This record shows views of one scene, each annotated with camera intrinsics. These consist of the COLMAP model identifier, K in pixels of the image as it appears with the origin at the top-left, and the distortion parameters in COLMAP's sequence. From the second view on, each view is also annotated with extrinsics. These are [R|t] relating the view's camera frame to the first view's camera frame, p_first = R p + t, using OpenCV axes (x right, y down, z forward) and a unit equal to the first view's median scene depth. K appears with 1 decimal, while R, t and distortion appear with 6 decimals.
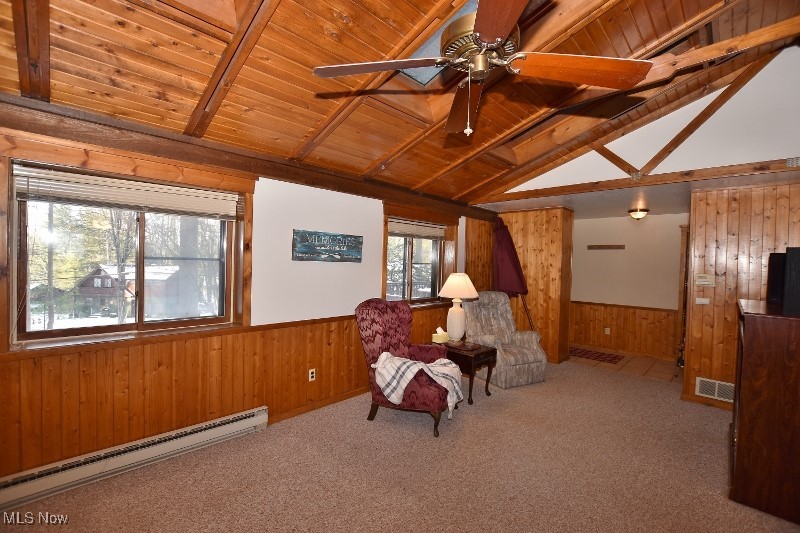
lens RADIAL K [[354.9, 0, 401.6], [0, 354.9, 268.1], [0, 0, 1]] dist [-0.026554, 0.000082]
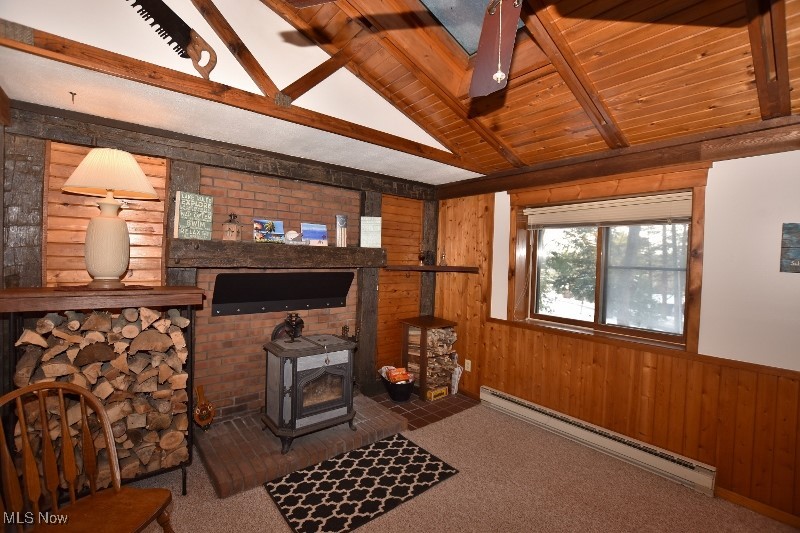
lens RADIAL K [[354.9, 0, 403.3], [0, 354.9, 267.0], [0, 0, 1]] dist [-0.026554, 0.000082]
pose [[-0.109650, -0.003535, -0.993964, 0.386906], [-0.052664, 0.998610, 0.002259, 0.003082], [0.992574, 0.052594, -0.109684, 0.389594]]
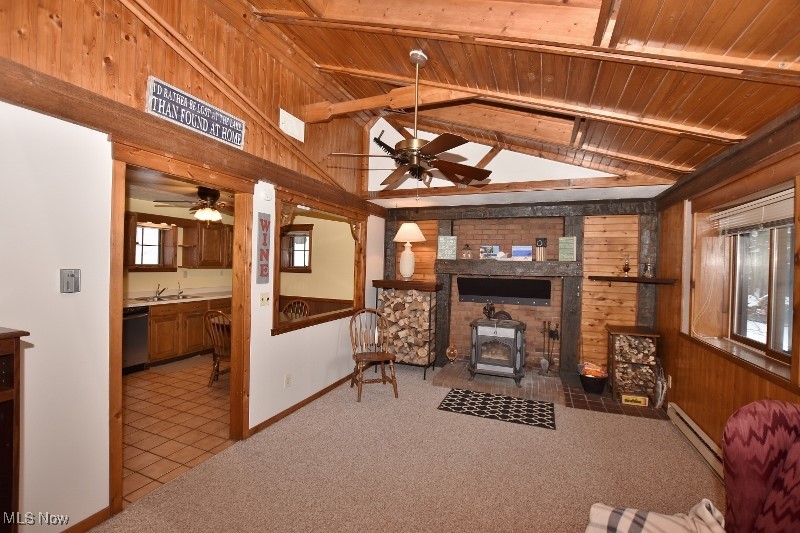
lens RADIAL K [[354.9, 0, 399.8], [0, 354.9, 266.8], [0, 0, 1]] dist [-0.026554, 0.000082]
pose [[-0.925456, -0.043325, -0.376370, 0.422804], [-0.053862, 0.998395, 0.017514, -0.015241], [0.375007, 0.036480, -0.926304, 1.158585]]
